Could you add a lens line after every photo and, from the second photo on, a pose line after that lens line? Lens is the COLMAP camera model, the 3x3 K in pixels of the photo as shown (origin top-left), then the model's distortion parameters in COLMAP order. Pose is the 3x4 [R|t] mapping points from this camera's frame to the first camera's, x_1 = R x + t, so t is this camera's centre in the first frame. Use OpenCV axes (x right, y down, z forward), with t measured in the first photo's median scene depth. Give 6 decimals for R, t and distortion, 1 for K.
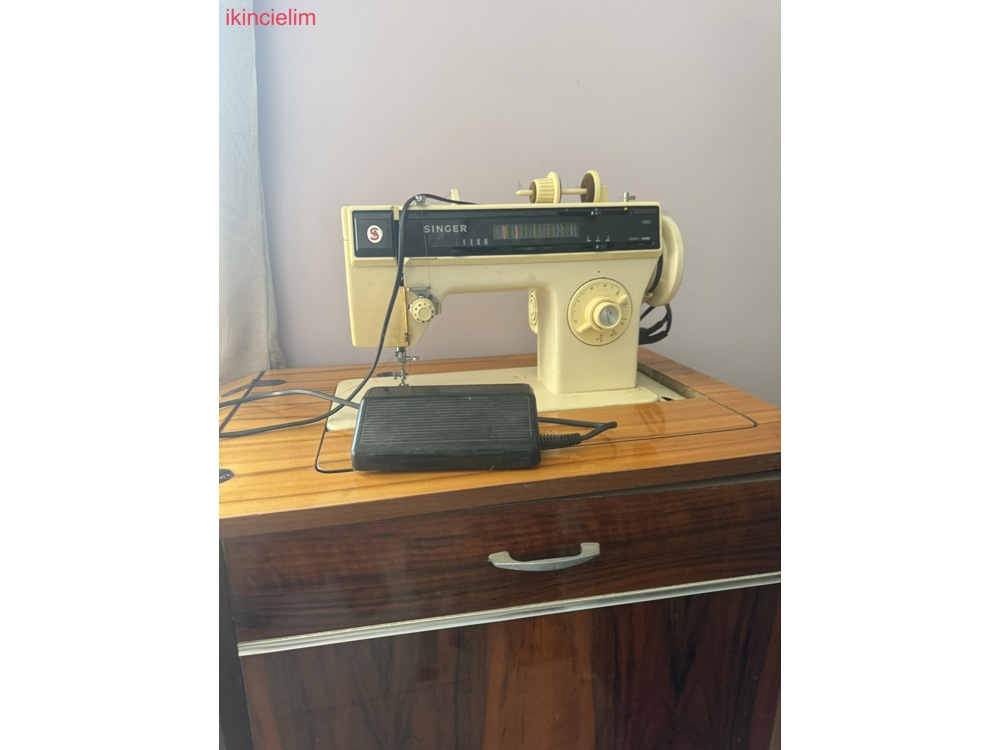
lens RADIAL K [[548.4, 0, 505.0], [0, 548.4, 373.6], [0, 0, 1]] dist [-0.017933, -0.003422]
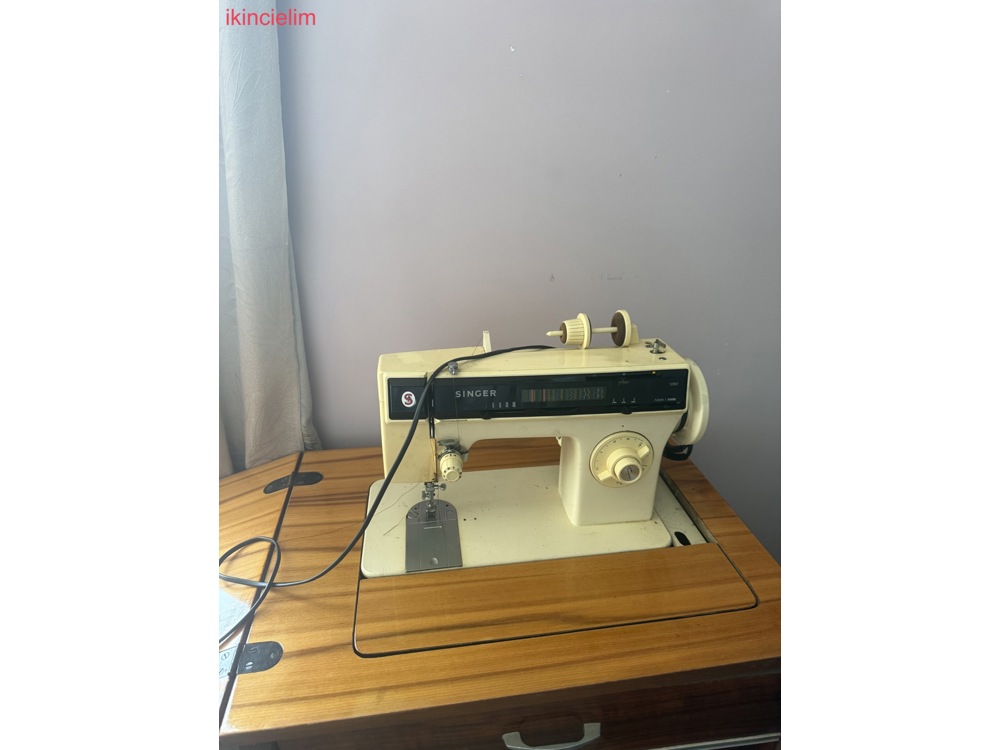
lens RADIAL K [[548.4, 0, 491.3], [0, 548.4, 377.8], [0, 0, 1]] dist [-0.017933, -0.003422]
pose [[0.996745, 0.048089, -0.064709, -0.012422], [-0.040792, 0.993127, 0.109699, -0.386042], [0.069539, -0.106703, 0.991856, -0.025919]]
